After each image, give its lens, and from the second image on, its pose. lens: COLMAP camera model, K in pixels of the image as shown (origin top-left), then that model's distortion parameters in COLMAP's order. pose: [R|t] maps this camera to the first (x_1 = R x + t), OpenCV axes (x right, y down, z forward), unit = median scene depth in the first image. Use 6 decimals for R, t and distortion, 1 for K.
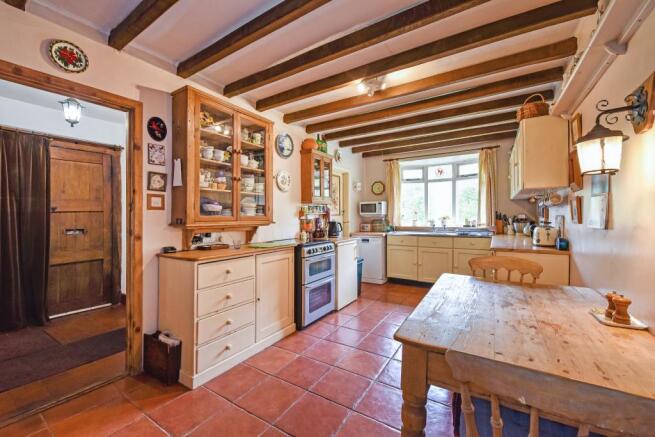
lens RADIAL K [[266.4, 0, 330.7], [0, 266.4, 214.5], [0, 0, 1]] dist [-0.000613, -0.000219]
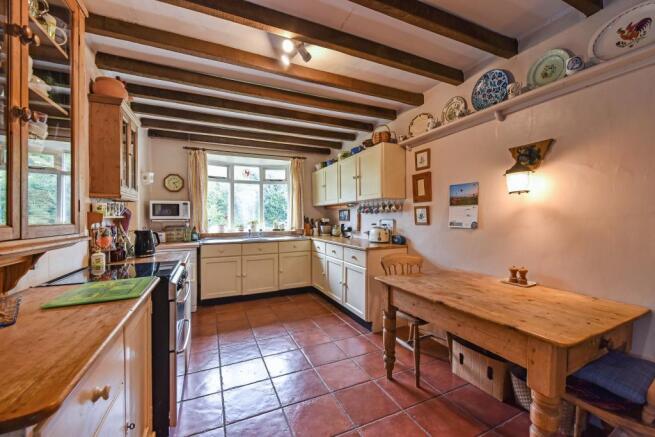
lens RADIAL K [[266.4, 0, 329.5], [0, 266.4, 217.8], [0, 0, 1]] dist [-0.000613, -0.000219]
pose [[0.549067, -0.000599, 0.835778, -0.217422], [0.002068, 0.999998, -0.000642, -0.001780], [-0.835776, 0.002081, 0.549067, 0.252635]]
